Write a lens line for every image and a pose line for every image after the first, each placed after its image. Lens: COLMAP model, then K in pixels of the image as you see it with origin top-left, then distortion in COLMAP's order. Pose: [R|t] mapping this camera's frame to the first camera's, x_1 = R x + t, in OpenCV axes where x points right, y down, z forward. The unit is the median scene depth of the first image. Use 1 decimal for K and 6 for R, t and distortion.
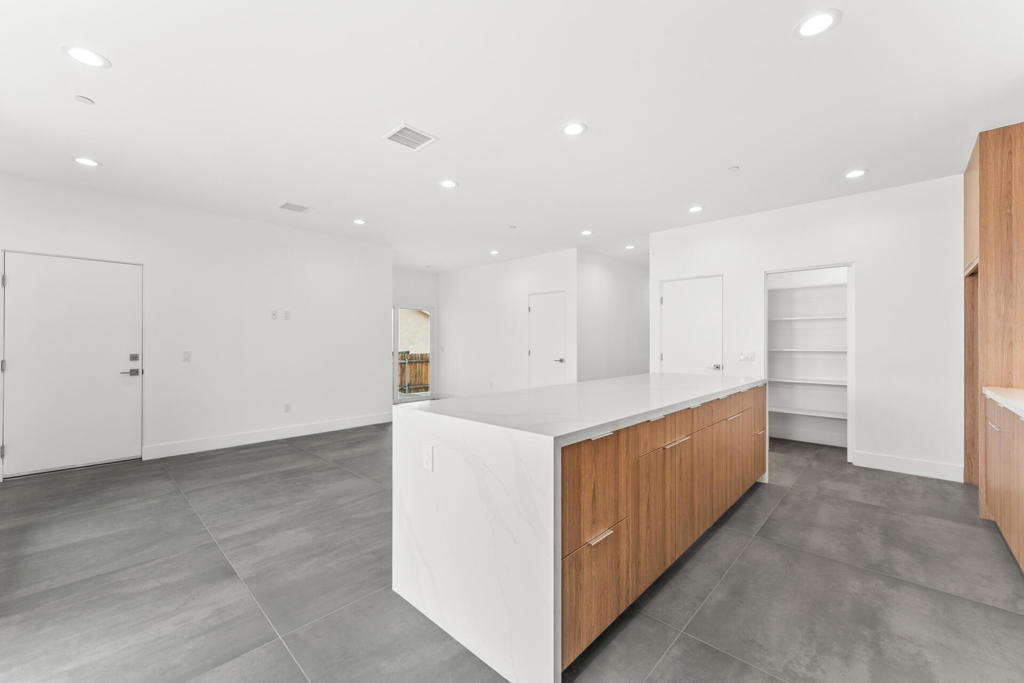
lens RADIAL K [[414.1, 0, 505.8], [0, 414.1, 343.0], [0, 0, 1]] dist [-0.001397, -0.000701]
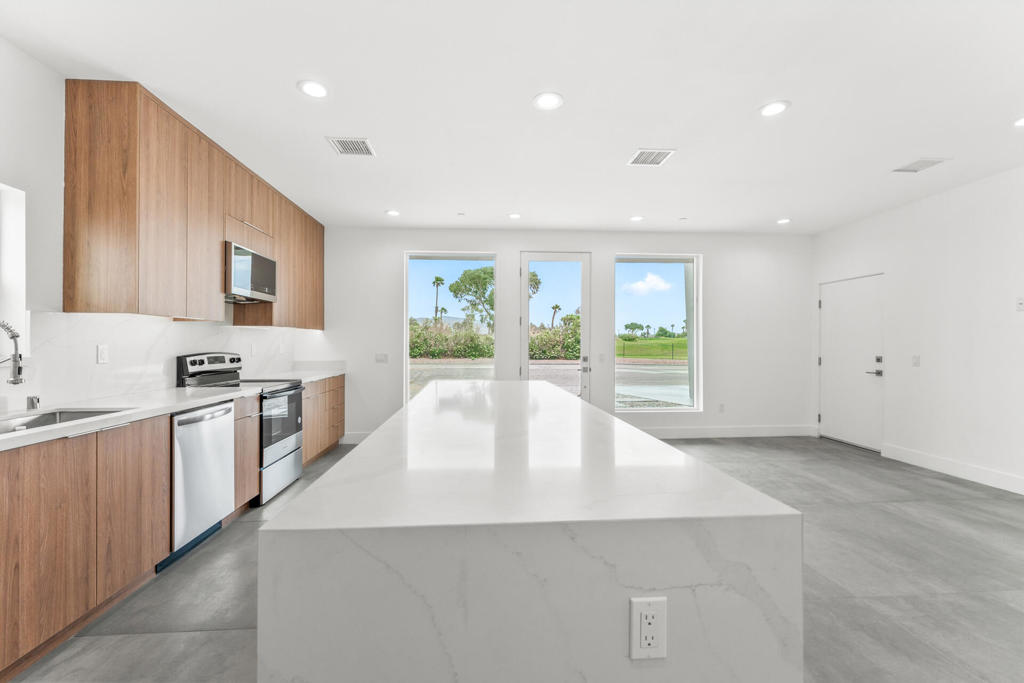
lens RADIAL K [[425.4, 0, 511.6], [0, 425.4, 343.0], [0, 0, 1]] dist [-0.004455, -0.000535]
pose [[-0.668242, -0.004100, -0.743933, 0.889034], [-0.003051, 0.999992, -0.002771, -0.004345], [0.743938, 0.000418, -0.668249, 1.560968]]
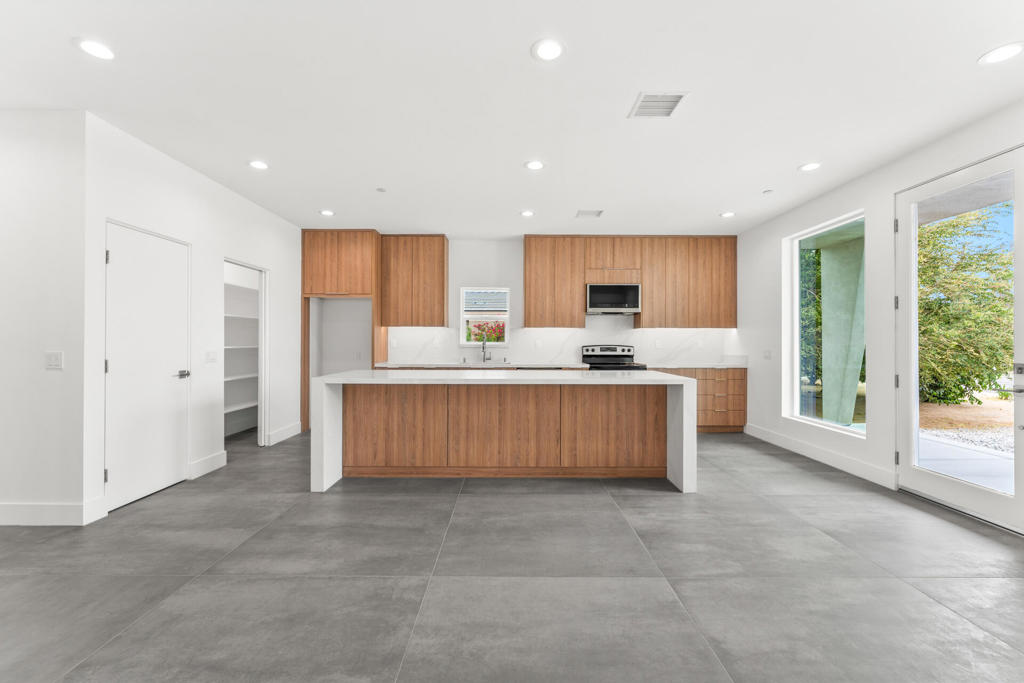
lens RADIAL K [[425.4, 0, 518.7], [0, 425.4, 340.3], [0, 0, 1]] dist [-0.004455, -0.000535]
pose [[-0.710746, 0.000613, 0.703449, -0.692974], [-0.001000, 0.999998, -0.001882, 0.003024], [-0.703448, -0.002041, -0.710743, 1.950962]]
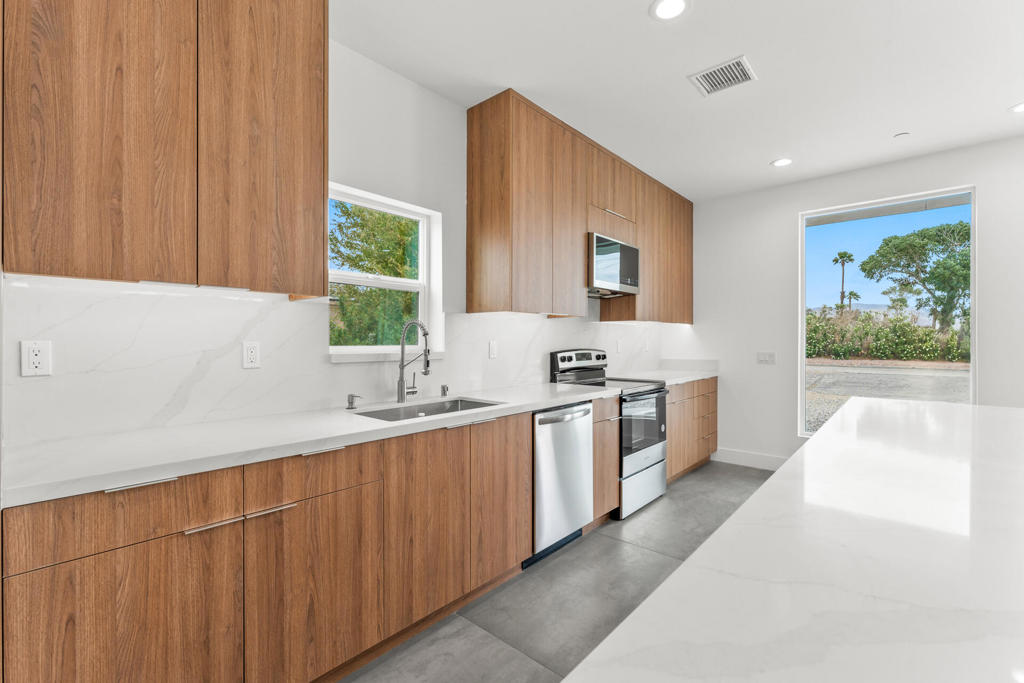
lens RADIAL K [[463.9, 0, 522.8], [0, 463.9, 344.1], [0, 0, 1]] dist [0.003424, -0.001246]
pose [[-0.998152, 0.002002, -0.060738, 0.795243], [0.001528, 0.999968, 0.007854, -0.002412], [0.060752, 0.007746, -0.998123, 1.404330]]
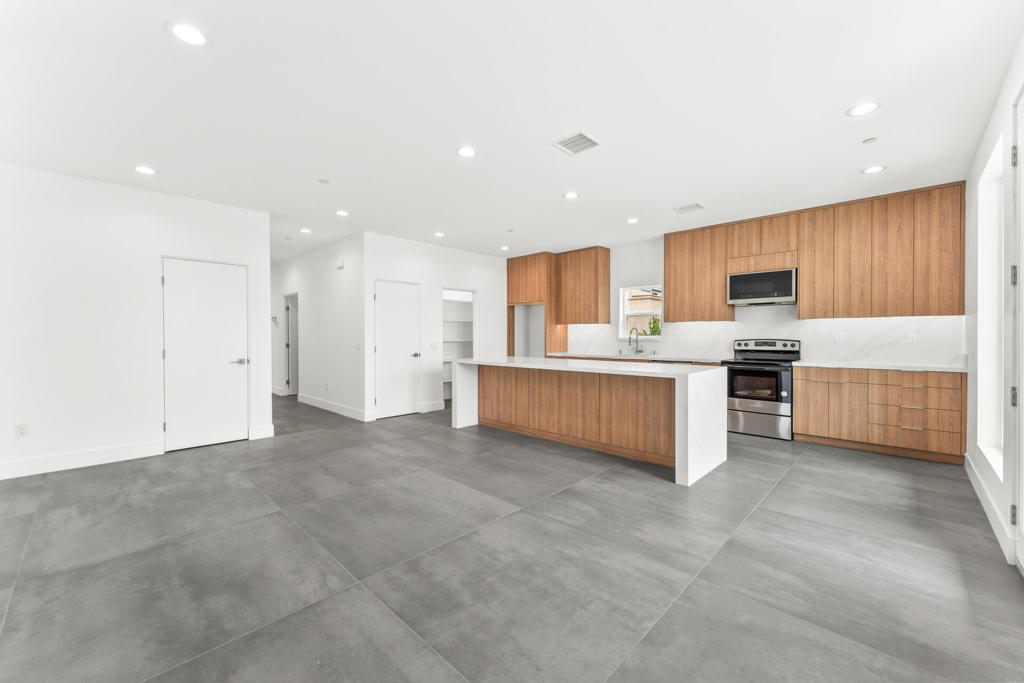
lens RADIAL K [[414.1, 0, 518.3], [0, 414.1, 339.0], [0, 0, 1]] dist [-0.001397, -0.000701]
pose [[-0.019407, -0.010392, 0.999758, -1.377709], [0.006618, 0.999923, 0.010523, -0.005233], [-0.999790, 0.006820, -0.019337, 1.241576]]
